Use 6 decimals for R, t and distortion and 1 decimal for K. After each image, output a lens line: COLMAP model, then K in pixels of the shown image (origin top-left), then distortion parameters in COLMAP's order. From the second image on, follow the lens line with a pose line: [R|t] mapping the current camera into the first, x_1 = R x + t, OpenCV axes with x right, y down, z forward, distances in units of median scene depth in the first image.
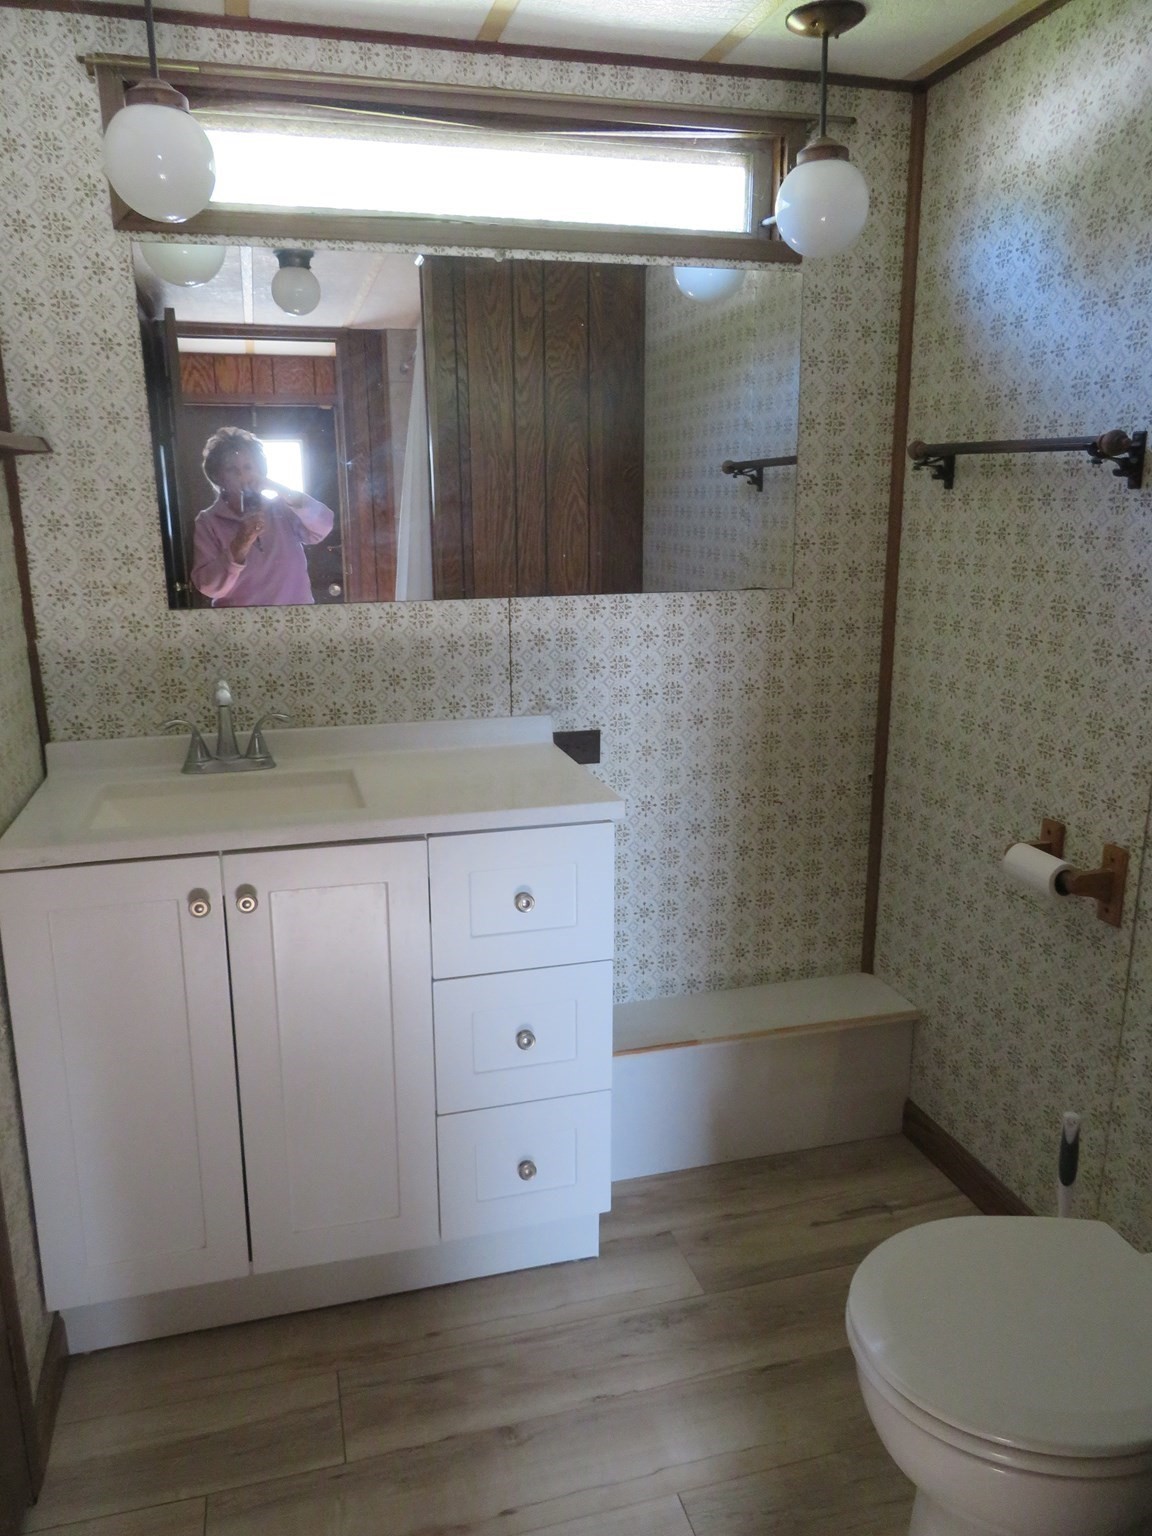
lens RADIAL K [[1087.7, 0, 574.3], [0, 1087.7, 762.7], [0, 0, 1]] dist [-0.013211, 0.007476]
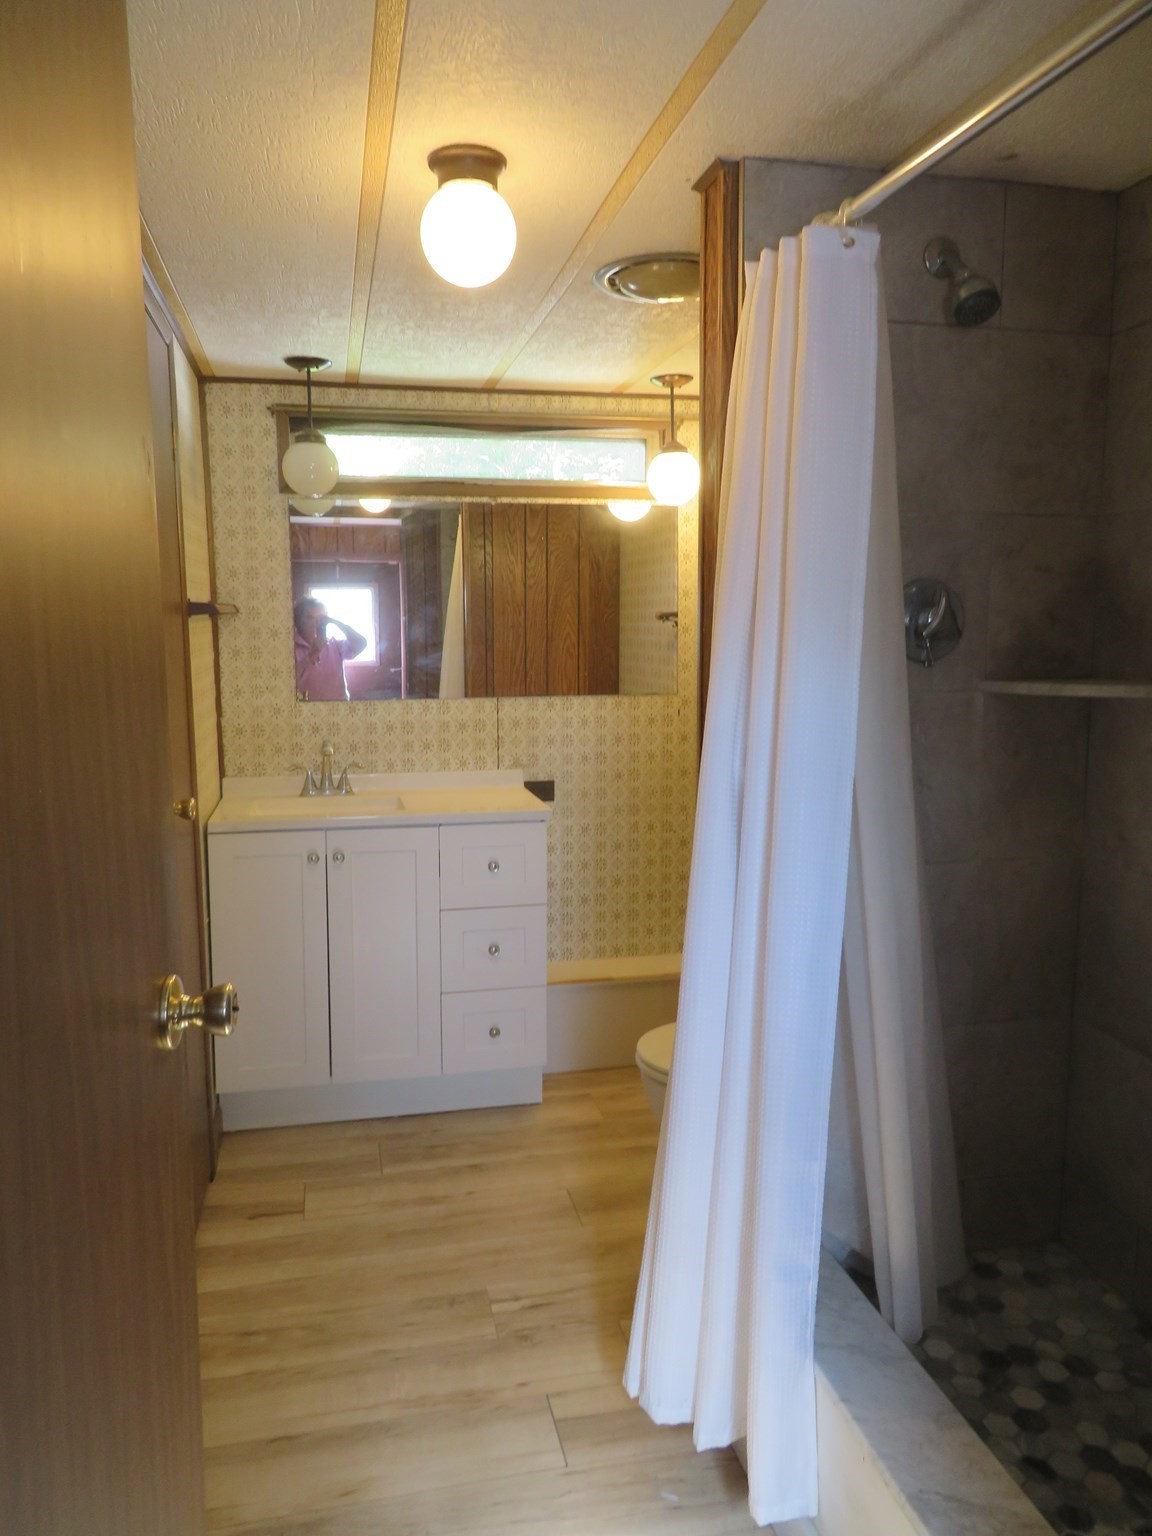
lens RADIAL K [[1087.7, 0, 567.9], [0, 1087.7, 766.5], [0, 0, 1]] dist [-0.013211, 0.007476]
pose [[0.998308, 0.011259, -0.057055, 0.145289], [-0.017494, 0.993779, -0.109984, 0.135291], [0.055461, 0.110796, 0.992294, -0.635826]]
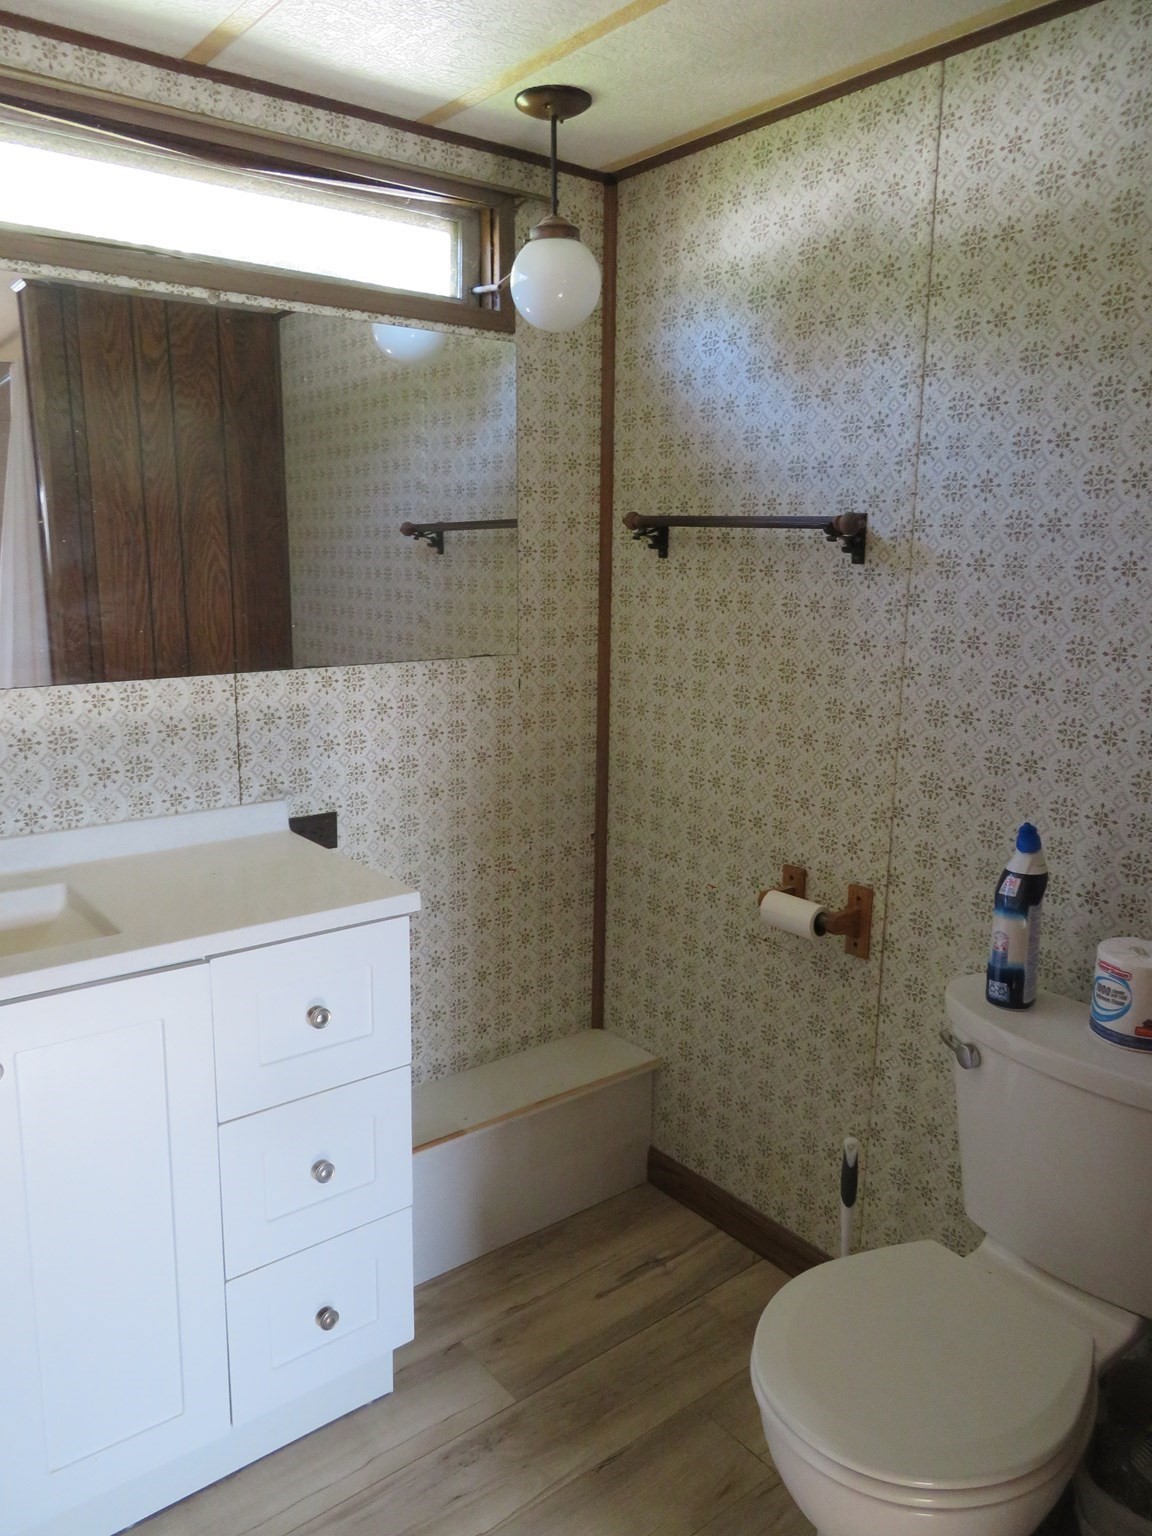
lens RADIAL K [[1087.7, 0, 564.9], [0, 1087.7, 761.6], [0, 0, 1]] dist [-0.013211, 0.007476]
pose [[0.922185, -0.060307, 0.382017, -0.159403], [0.077561, 0.996539, -0.029912, -0.032360], [-0.378891, 0.057214, 0.923671, 0.076615]]
